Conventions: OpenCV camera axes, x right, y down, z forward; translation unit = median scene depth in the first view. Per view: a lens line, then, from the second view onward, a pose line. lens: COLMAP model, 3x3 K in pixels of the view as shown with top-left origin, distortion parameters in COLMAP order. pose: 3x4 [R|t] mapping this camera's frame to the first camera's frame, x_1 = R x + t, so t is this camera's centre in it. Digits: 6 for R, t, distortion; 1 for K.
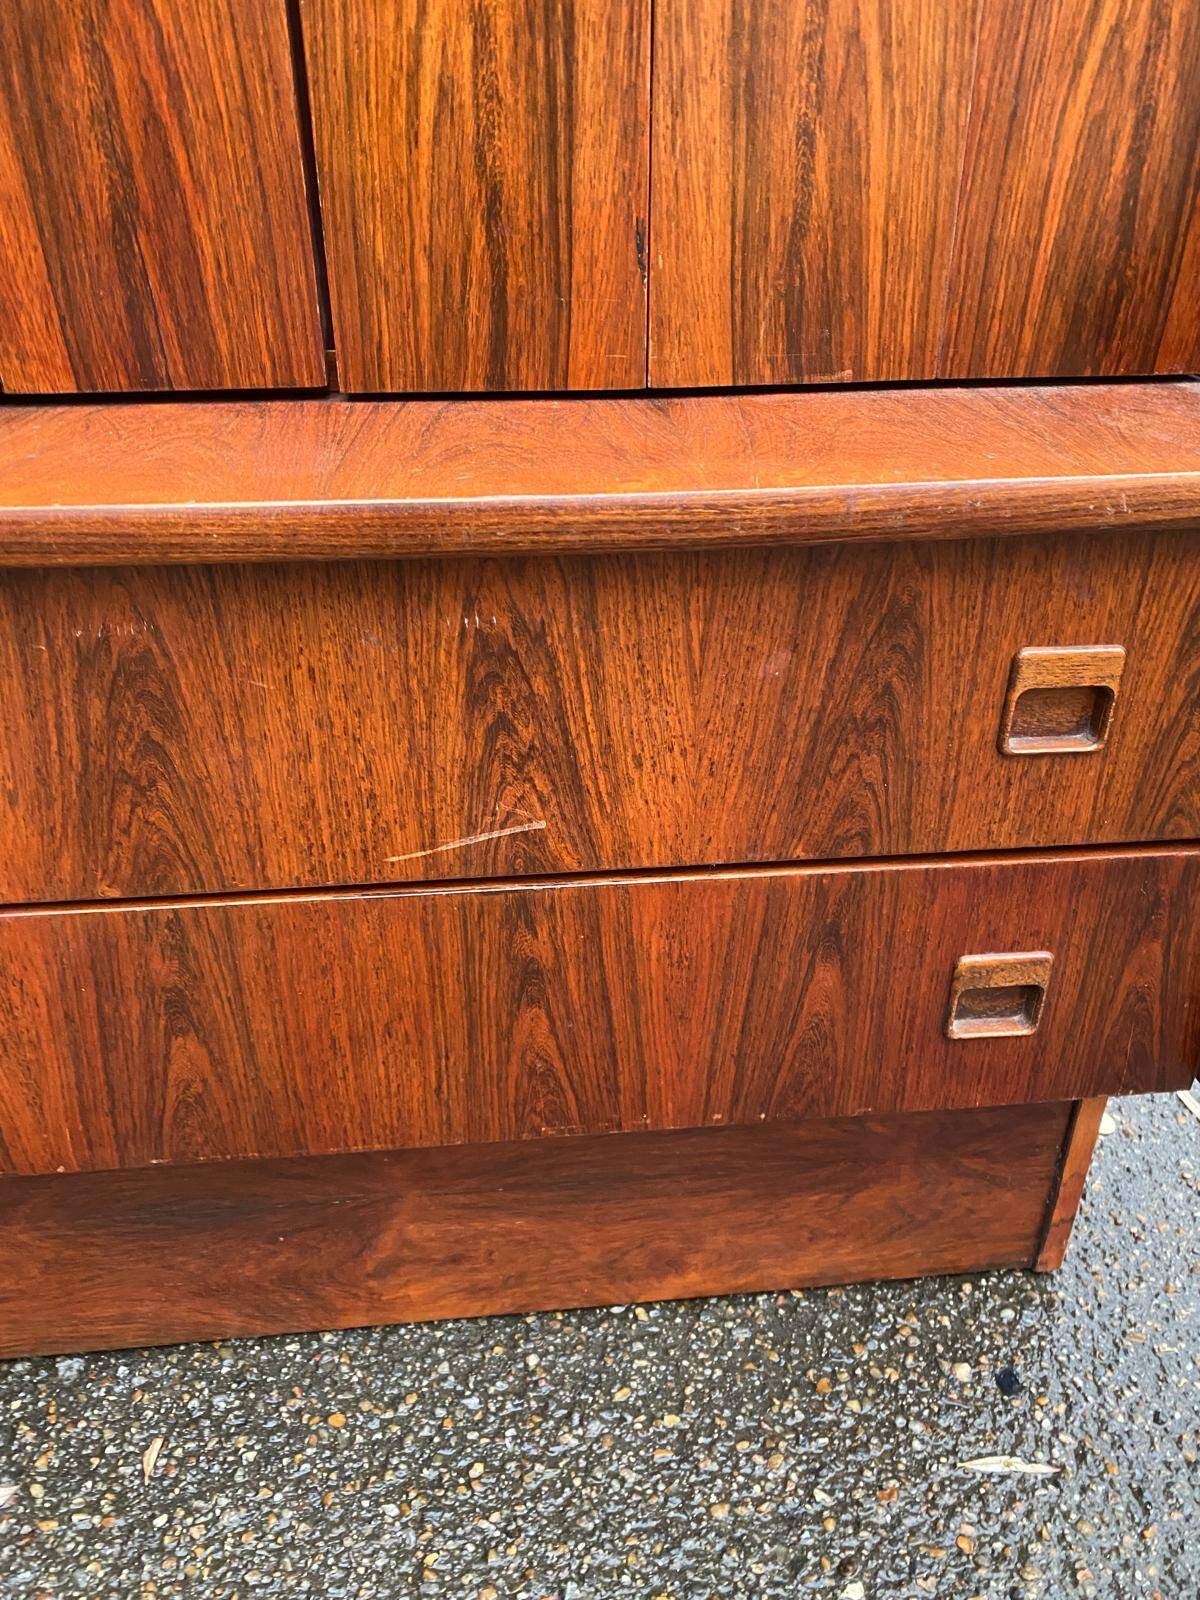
lens RADIAL K [[1212.2, 0, 611.9], [0, 1212.2, 785.5], [0, 0, 1]] dist [0.023248, -0.024888]
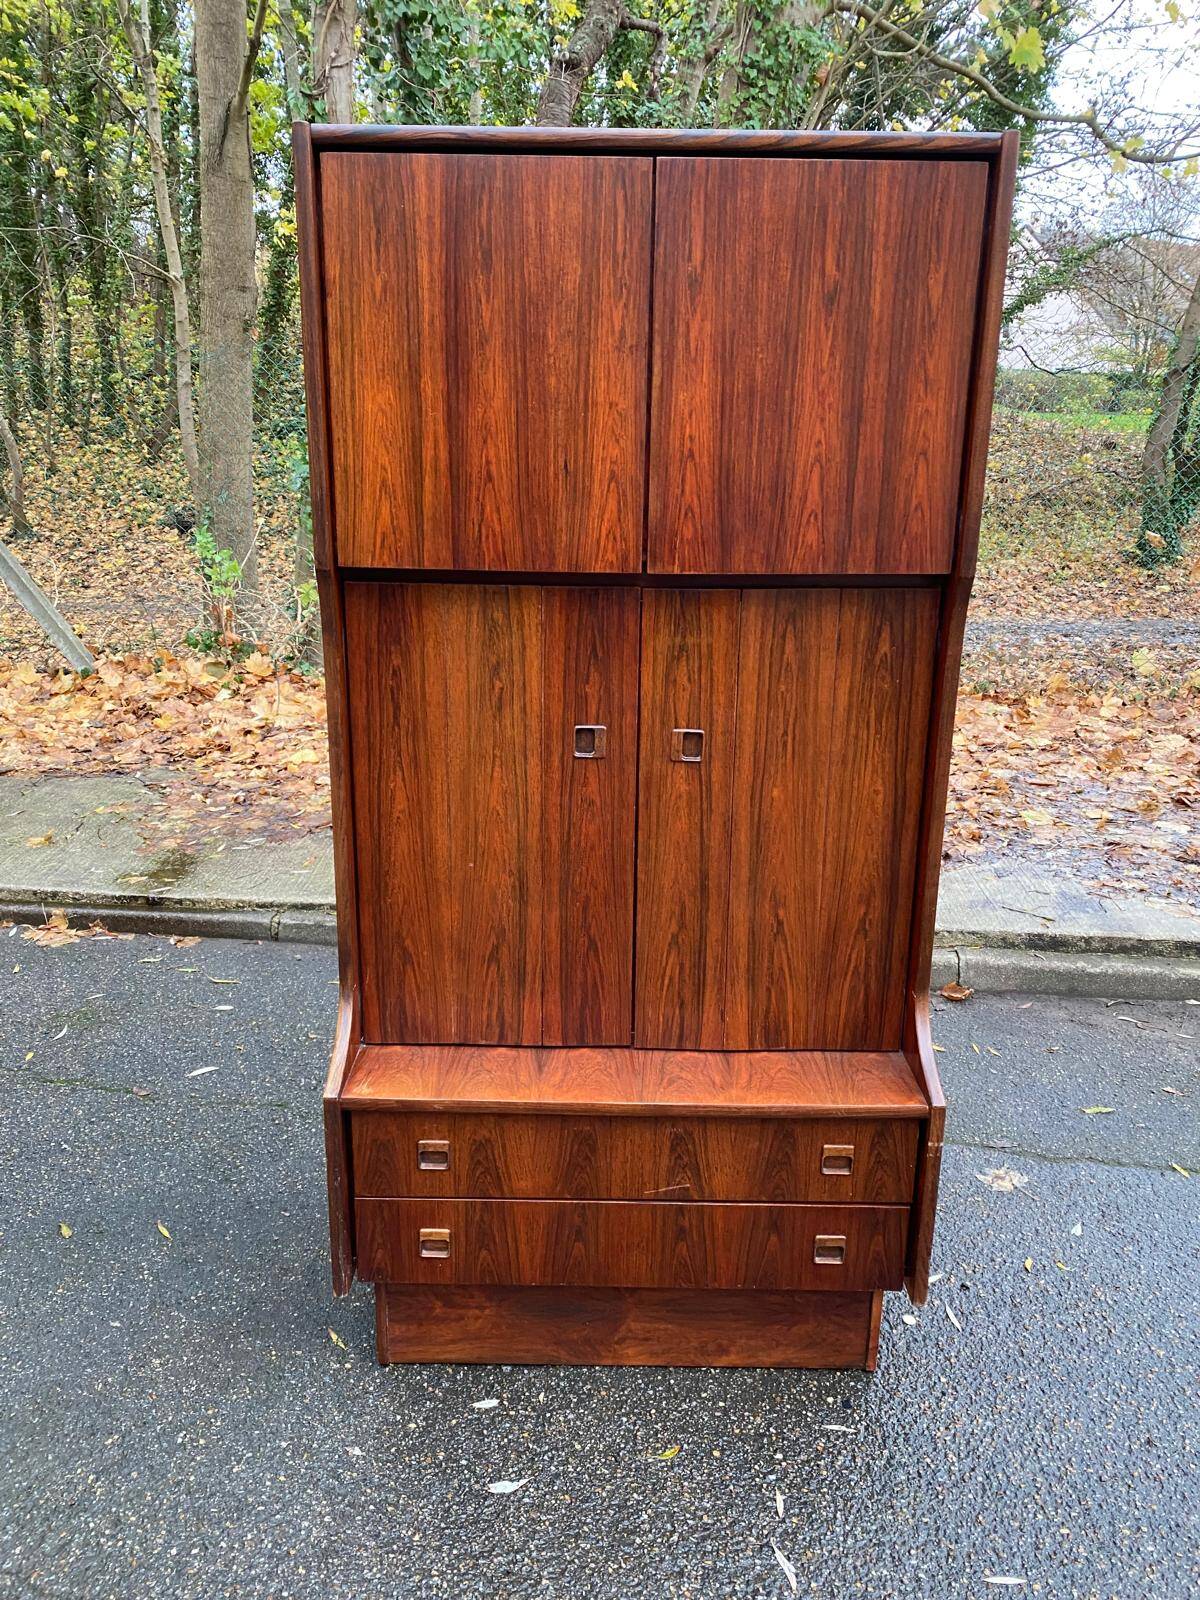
lens RADIAL K [[1212.2, 0, 591.2], [0, 1212.2, 779.3], [0, 0, 1]] dist [0.023248, -0.024888]
pose [[0.993524, 0.036910, -0.107460, -0.001624], [-0.060321, 0.972821, -0.223563, -0.278434], [0.096288, 0.228597, 0.968748, -2.459522]]
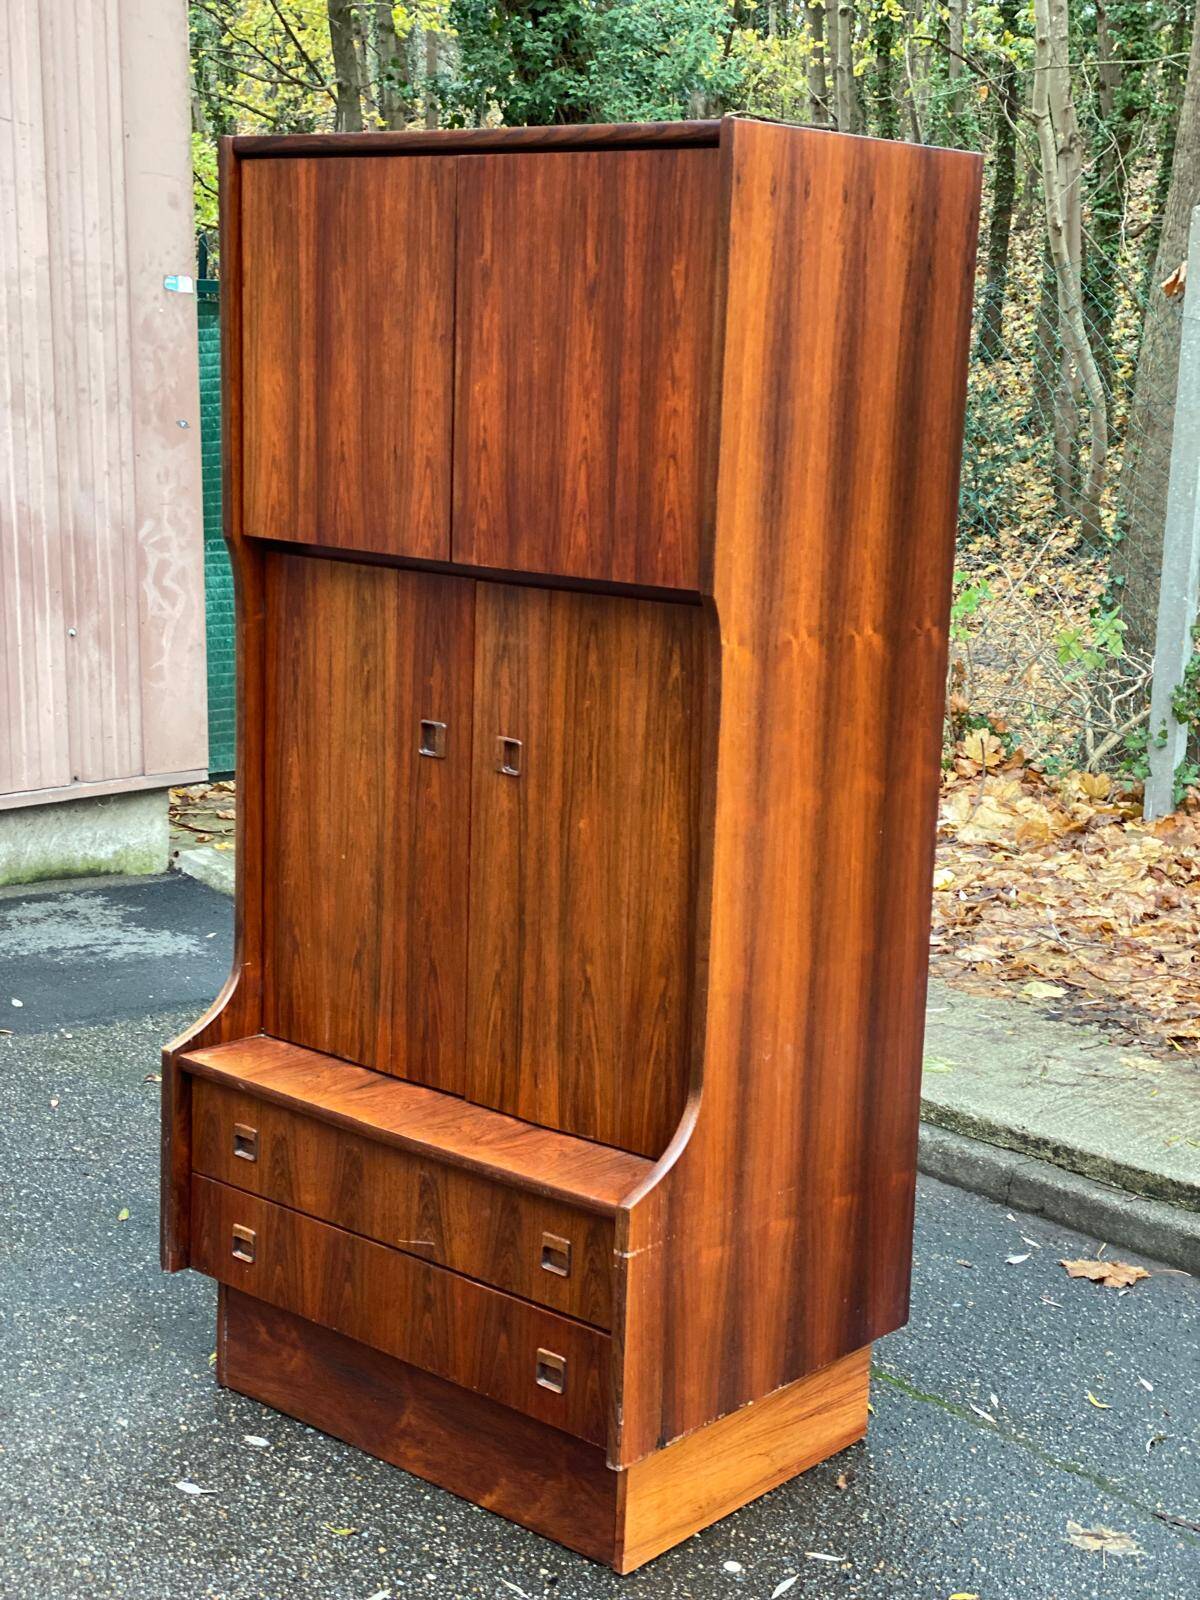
lens RADIAL K [[2346.2, 0, 613.9], [0, 2346.2, 803.2], [0, 0, 1]] dist [0.121769, 0.000000]
pose [[0.684087, 0.158407, -0.711991, 4.007162], [-0.381879, 0.909441, -0.164576, -0.163300], [0.621444, 0.384479, 0.682629, -3.003657]]
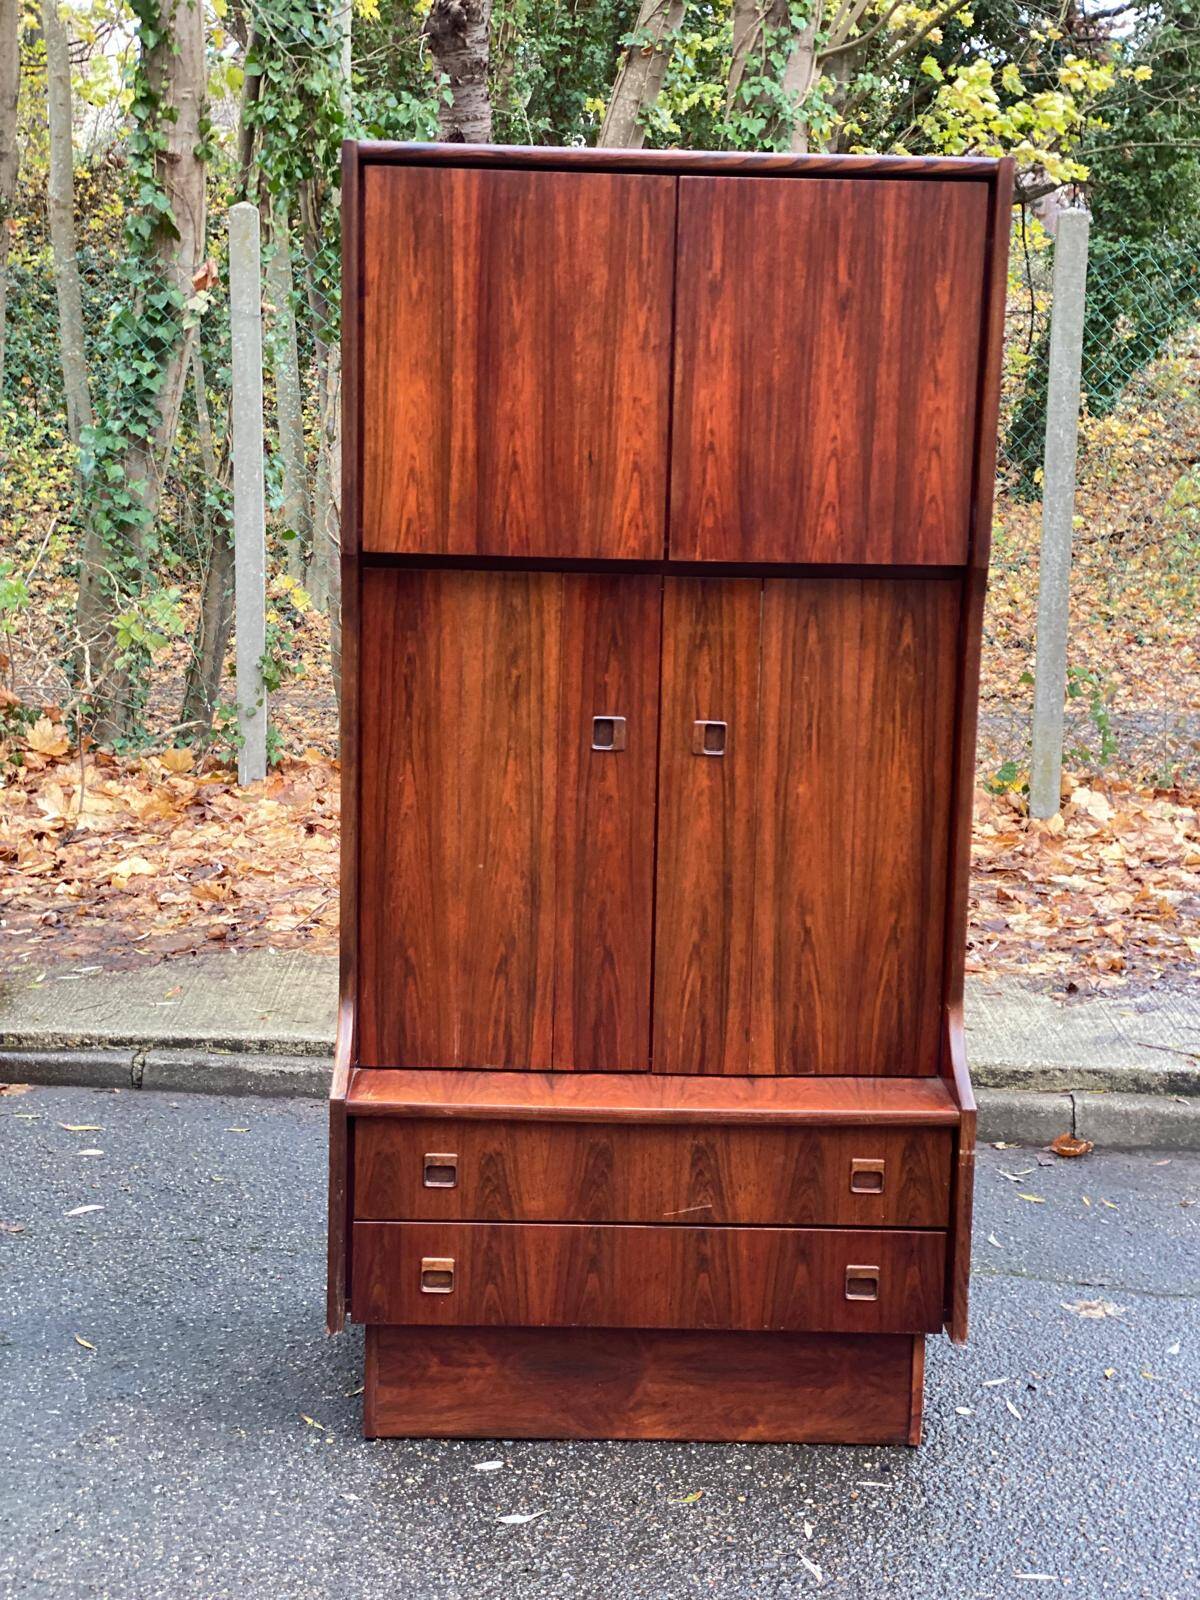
lens RADIAL K [[2346.2, 0, 600.8], [0, 2346.2, 771.8], [0, 0, 1]] dist [0.121769, 0.000000]
pose [[0.996442, 0.031910, -0.078007, 0.097816], [-0.056151, 0.941572, -0.332099, 0.965457], [0.062851, 0.335298, 0.940013, -4.939395]]
